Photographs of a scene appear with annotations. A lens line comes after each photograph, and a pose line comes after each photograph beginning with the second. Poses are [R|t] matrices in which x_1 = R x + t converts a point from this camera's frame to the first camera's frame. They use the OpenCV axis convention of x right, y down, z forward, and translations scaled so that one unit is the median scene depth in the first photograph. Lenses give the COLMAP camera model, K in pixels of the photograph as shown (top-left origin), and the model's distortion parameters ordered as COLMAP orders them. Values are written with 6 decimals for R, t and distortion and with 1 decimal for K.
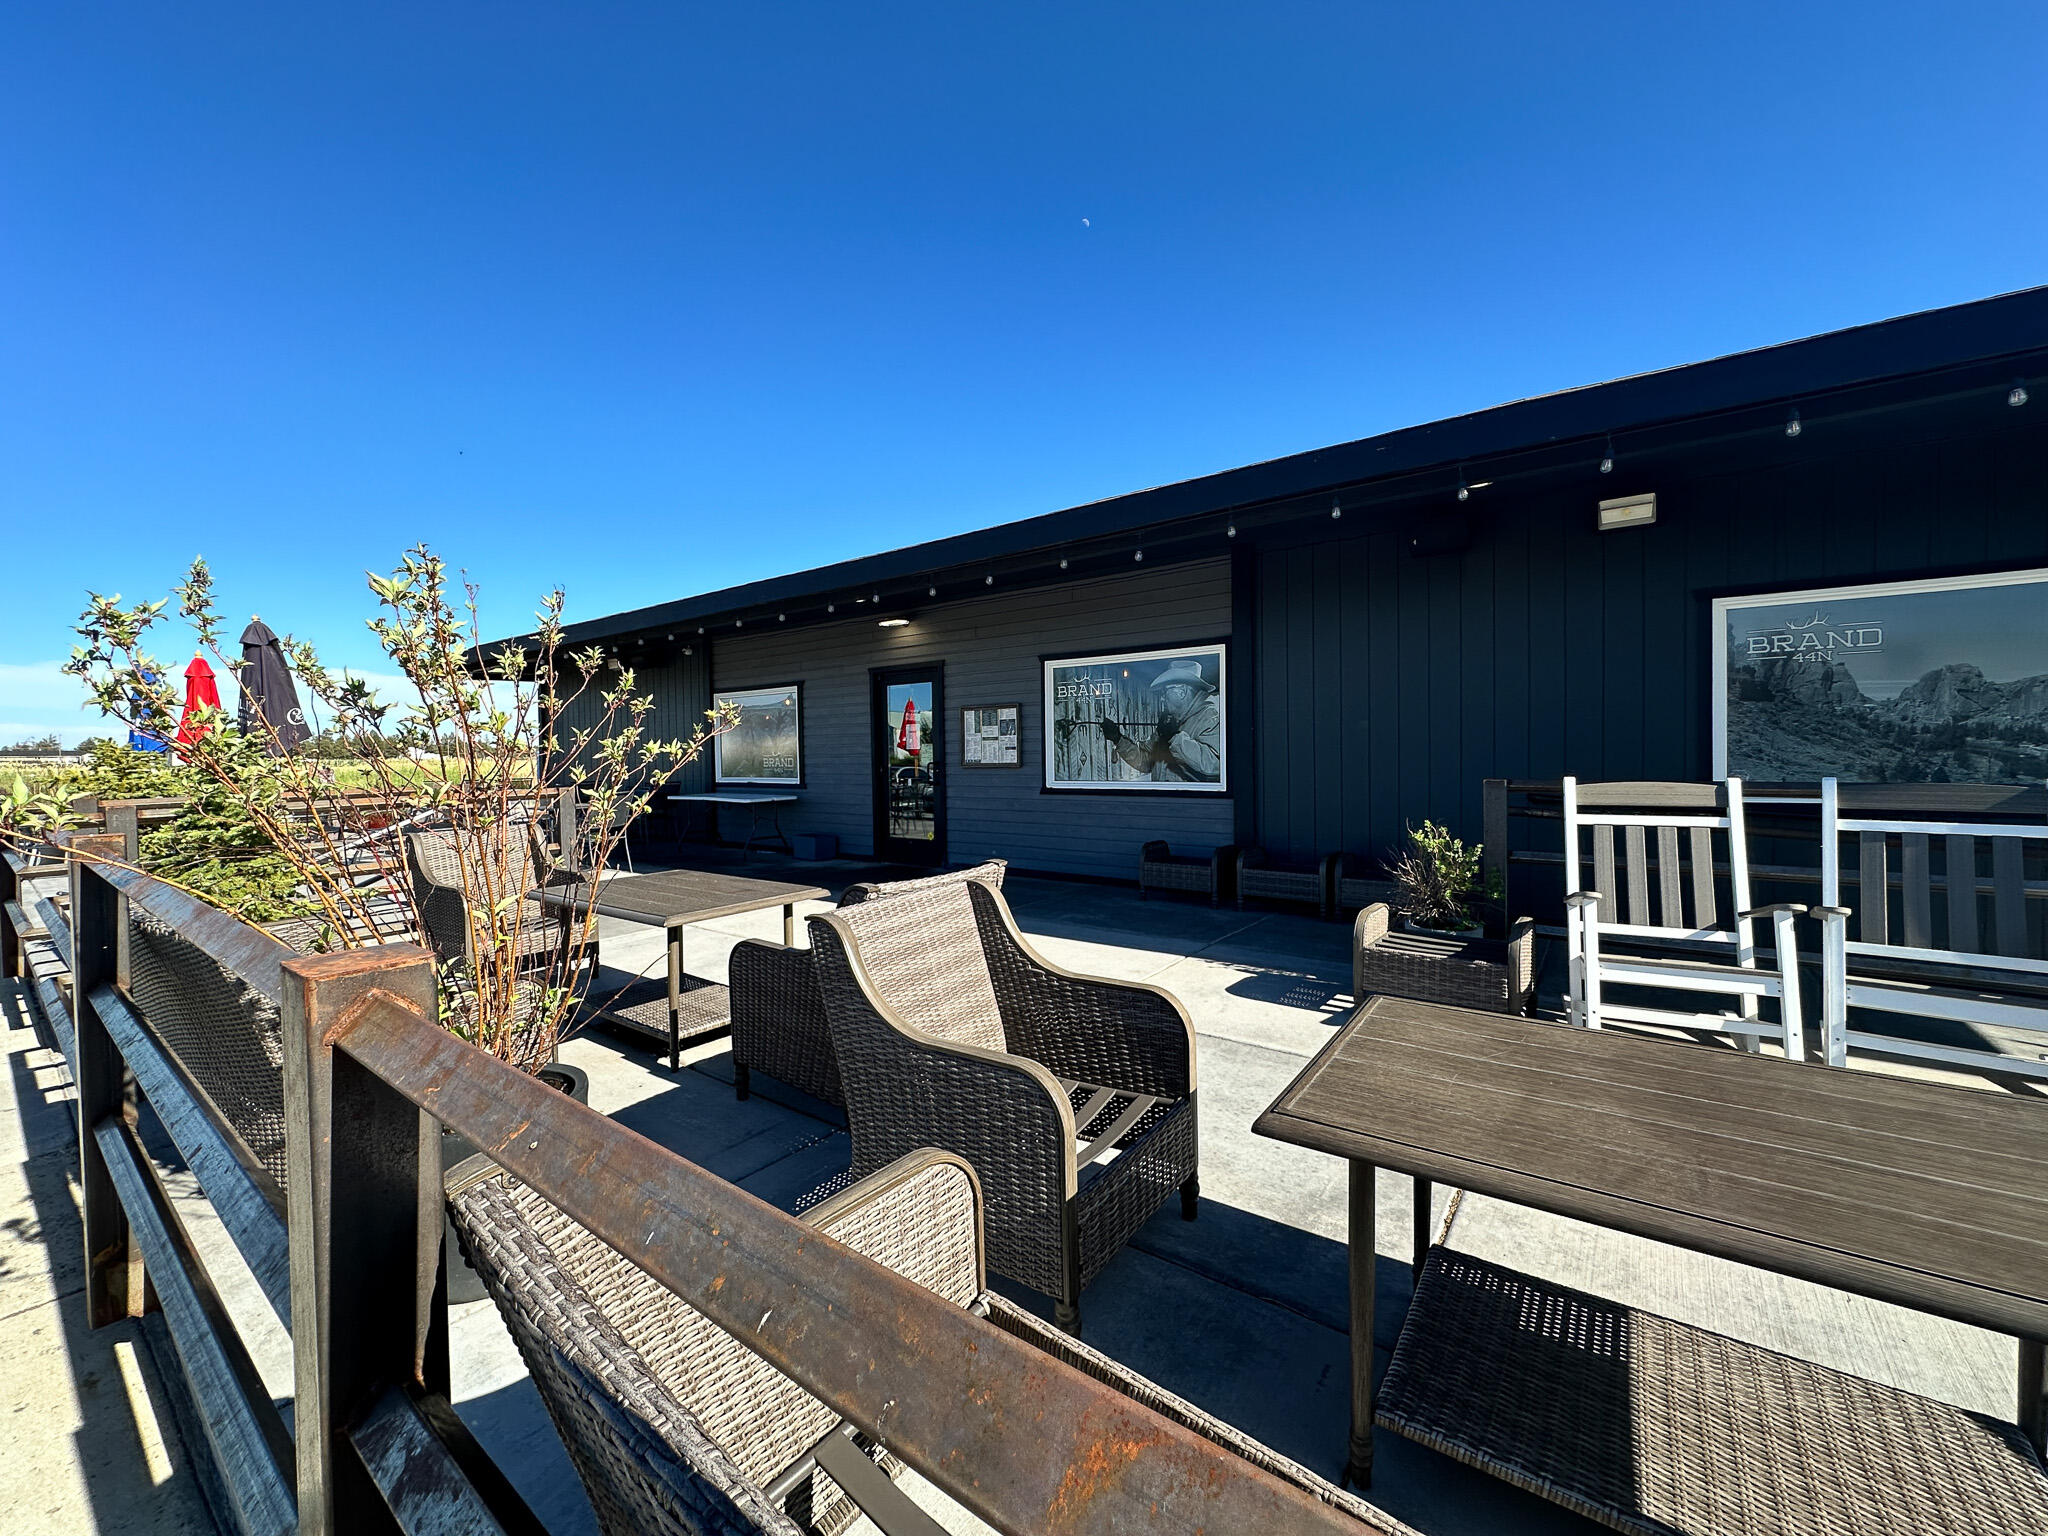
lens RADIAL K [[822.3, 0, 1022.2], [0, 822.3, 773.4], [0, 0, 1]] dist [-0.003308, 0.000310]
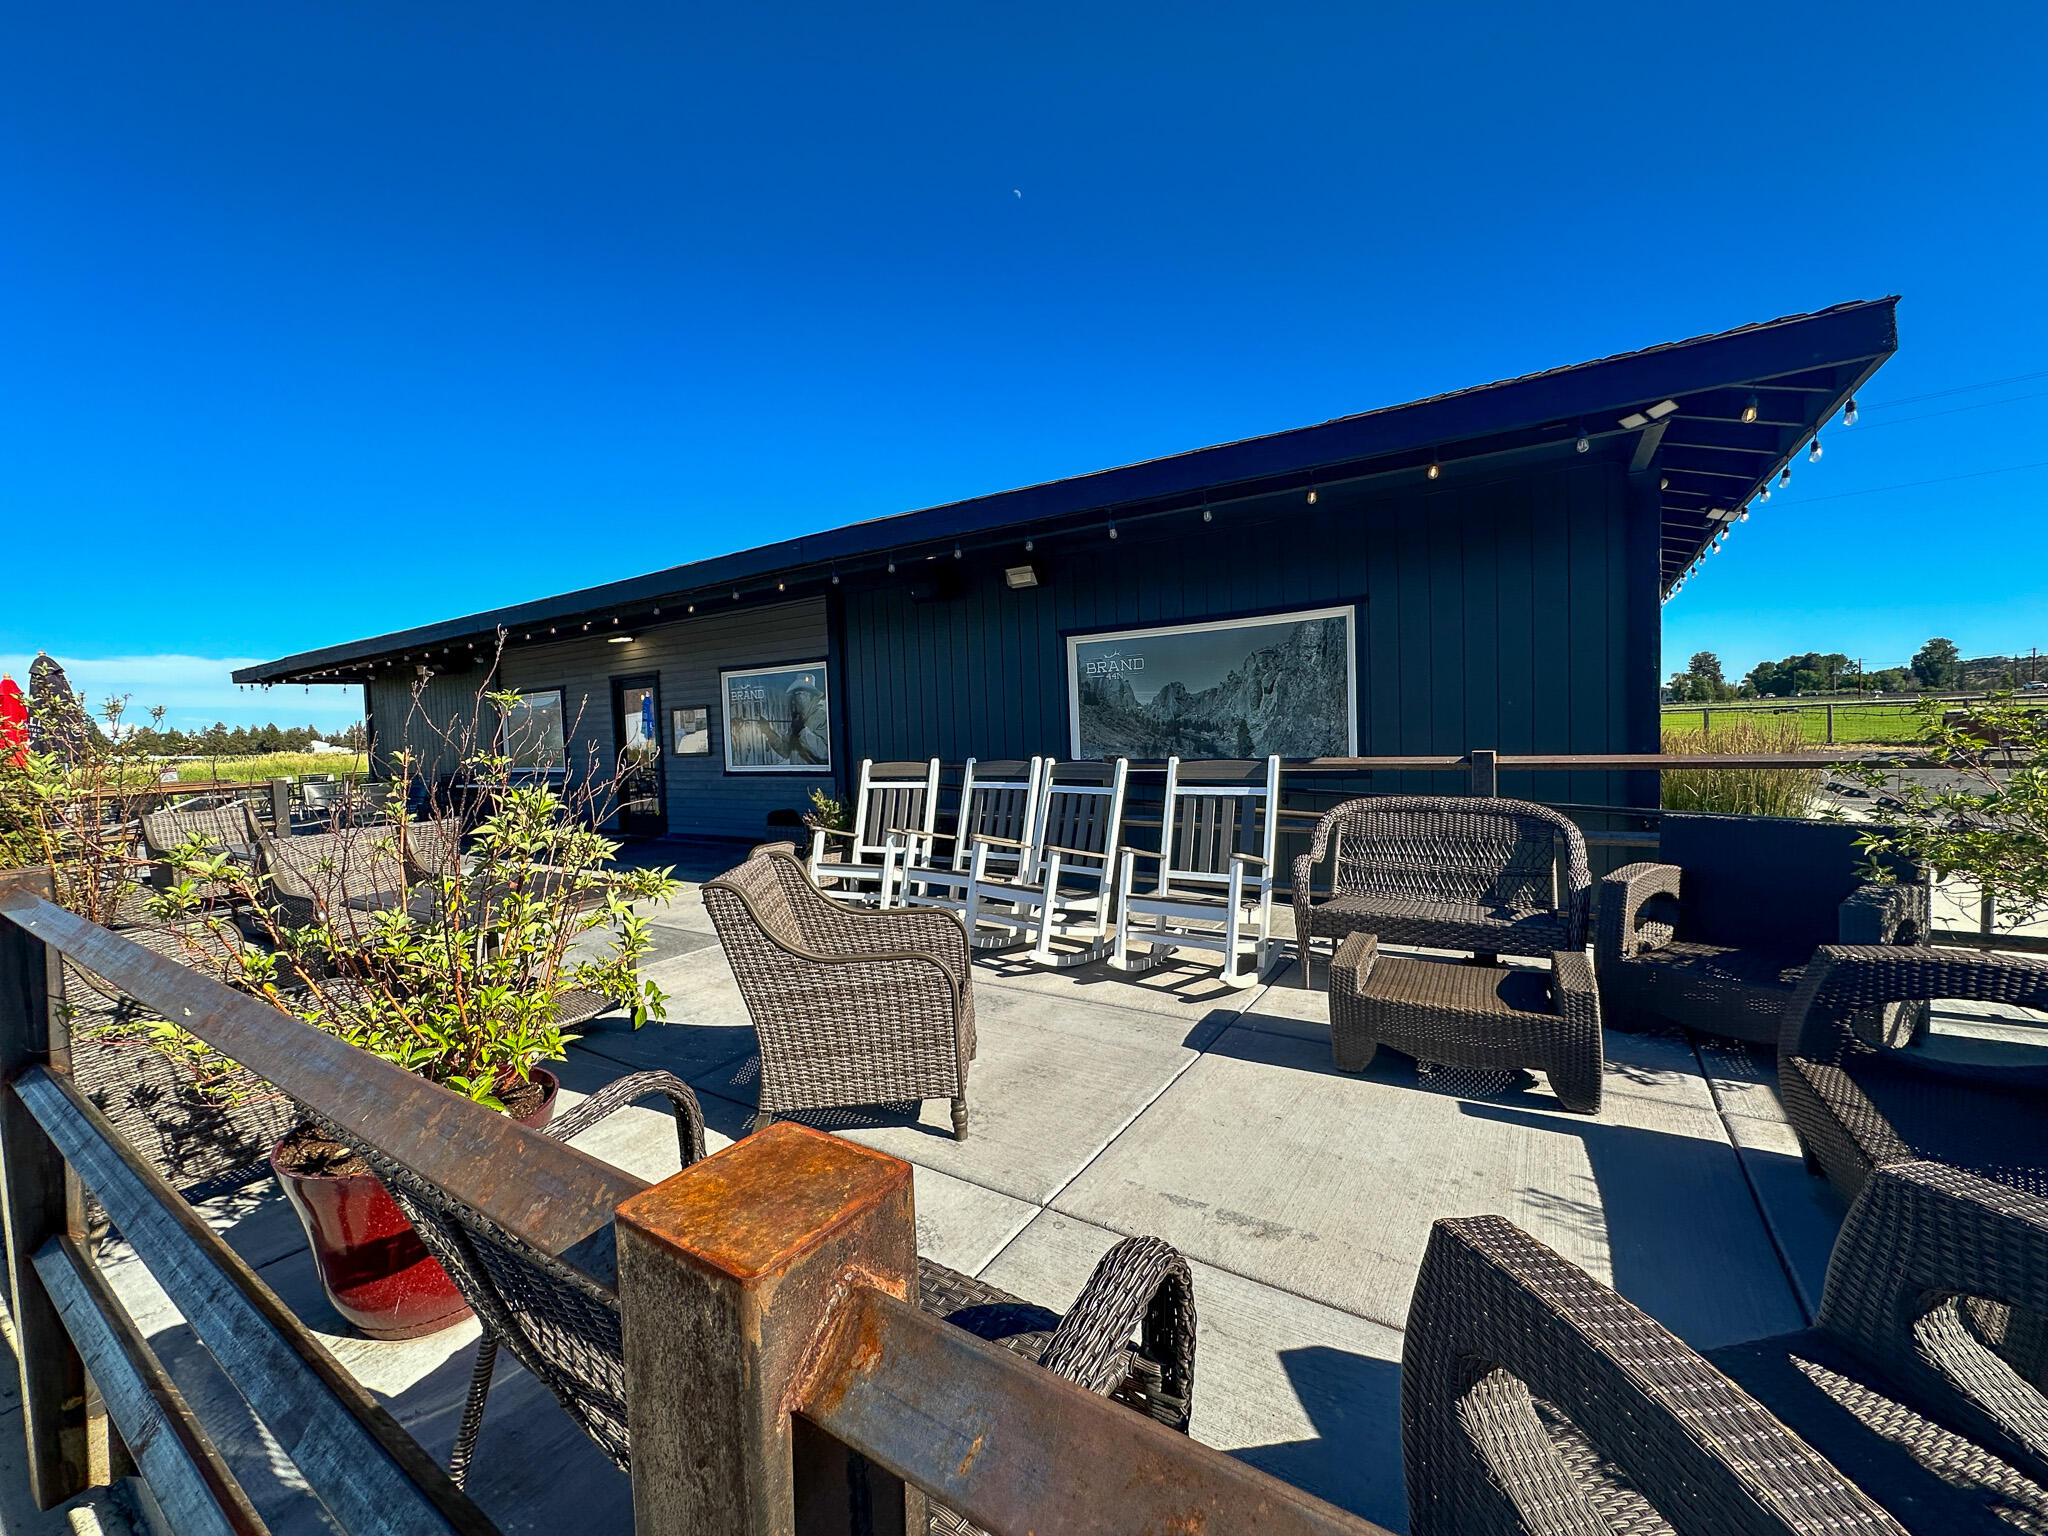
lens RADIAL K [[822.3, 0, 1022.2], [0, 822.3, 776.8], [0, 0, 1]] dist [-0.003308, 0.000310]
pose [[0.997413, -0.021967, 0.068451, 0.401390], [0.020122, 0.999419, 0.027519, -0.000069], [-0.069016, -0.026071, 0.997275, -0.309537]]
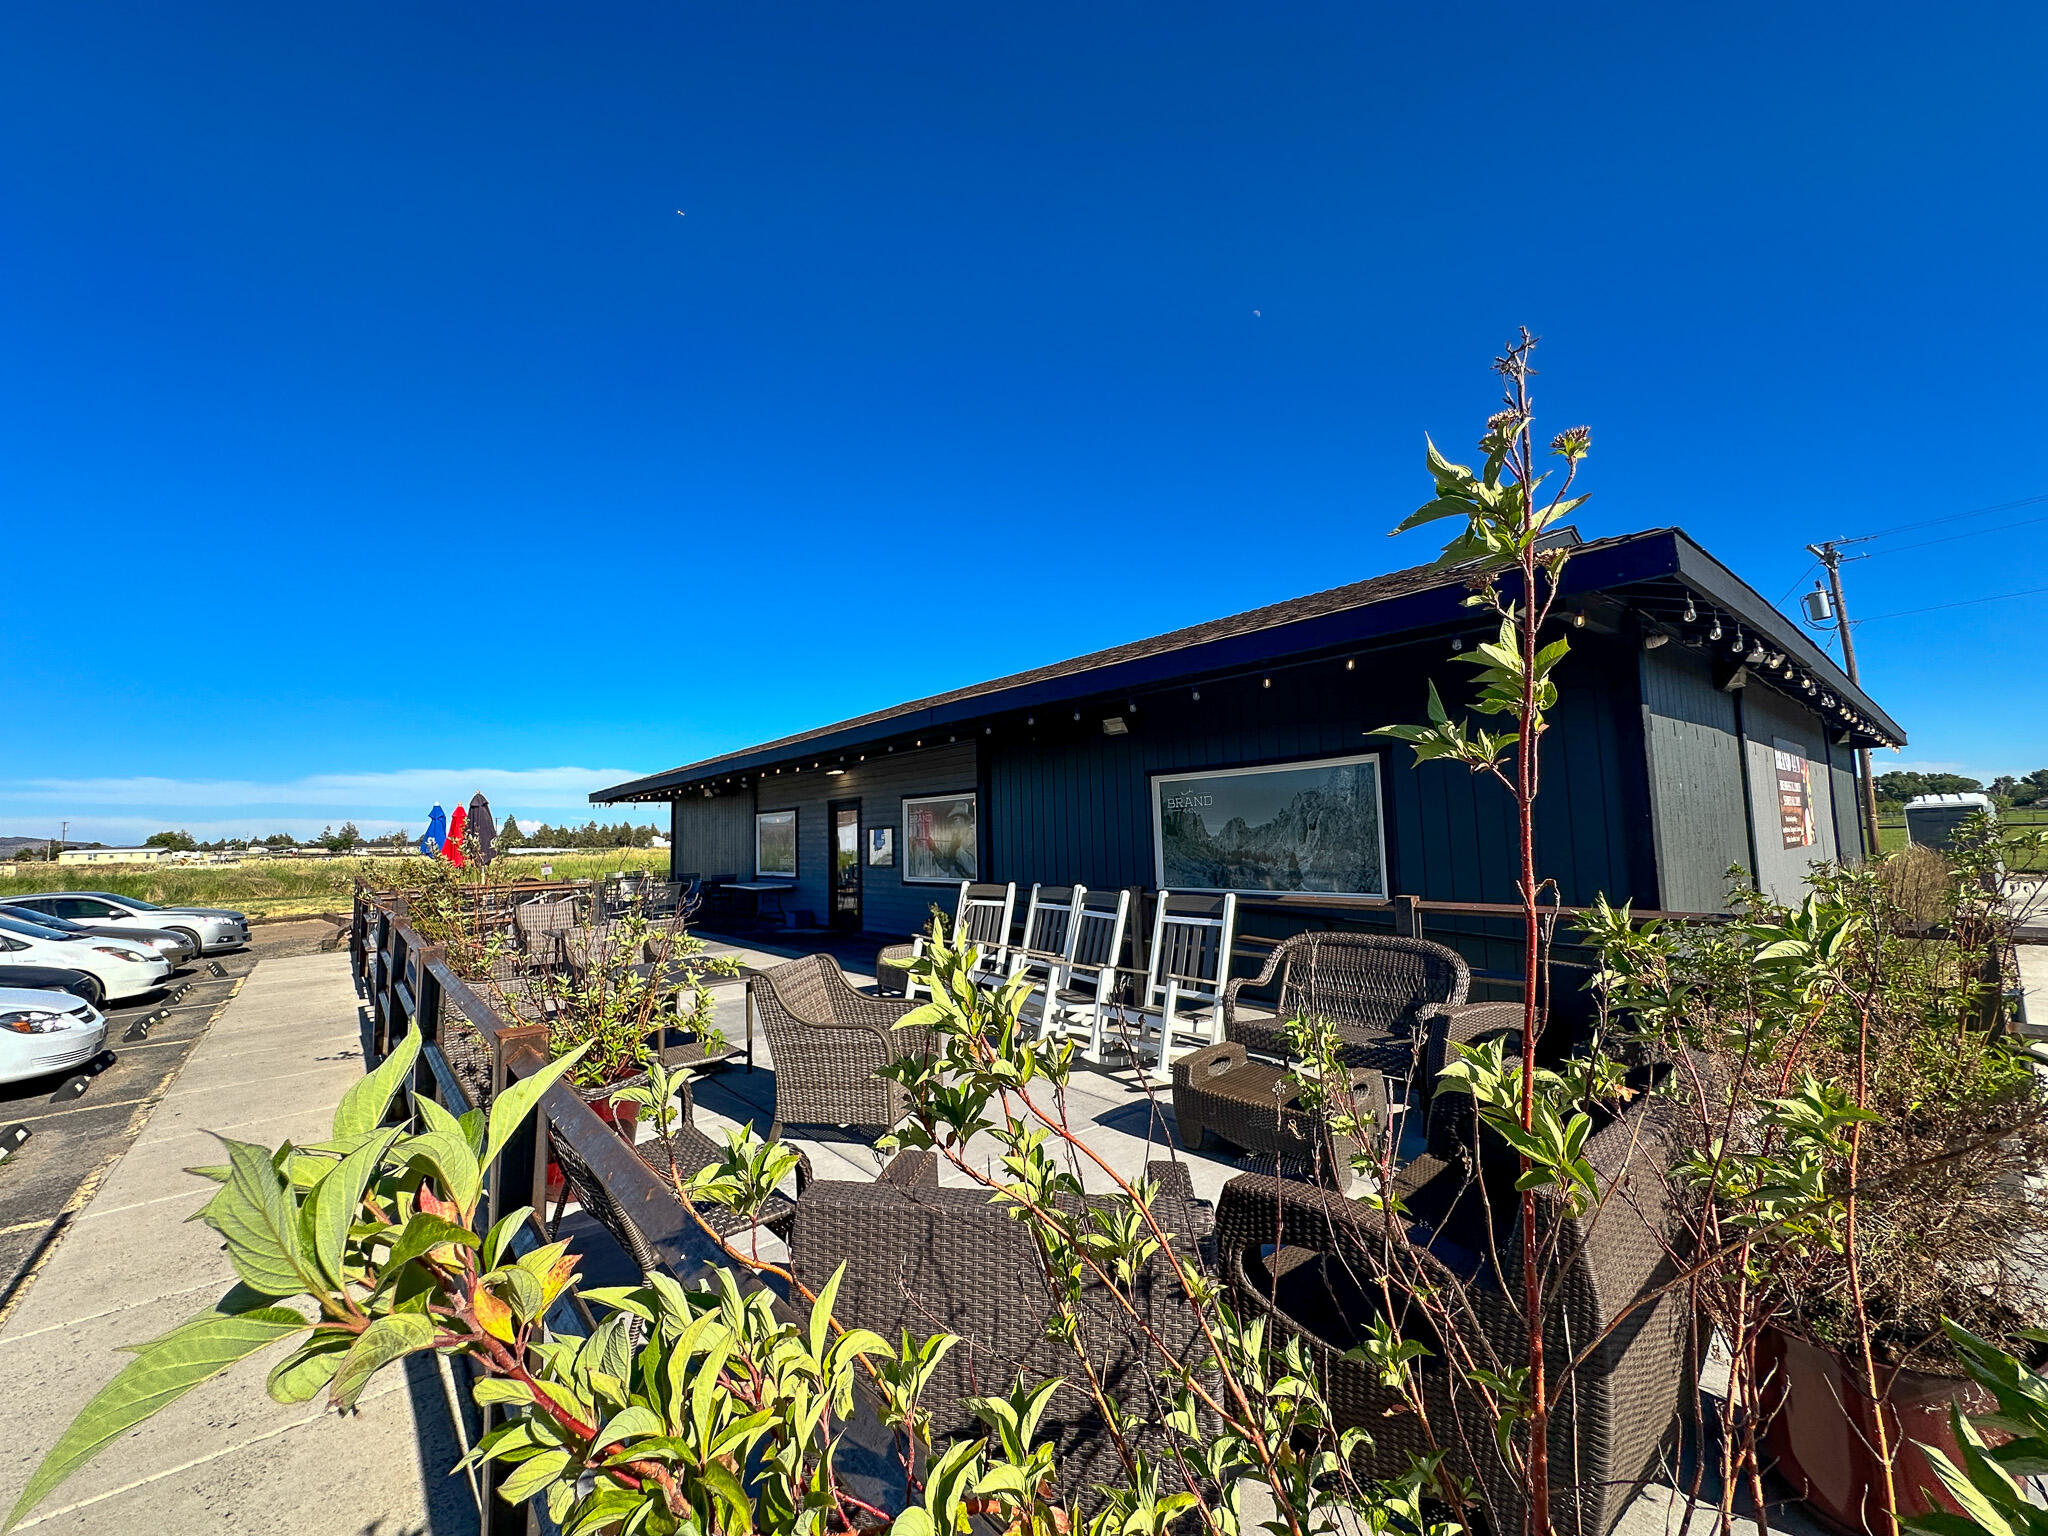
lens RADIAL K [[822.3, 0, 1015.4], [0, 822.3, 773.4], [0, 0, 1]] dist [-0.003308, 0.000310]
pose [[0.973707, -0.026376, -0.226271, 0.589442], [0.003077, 0.994707, -0.102708, -0.024663], [0.227782, 0.099312, 0.968634, -0.470545]]
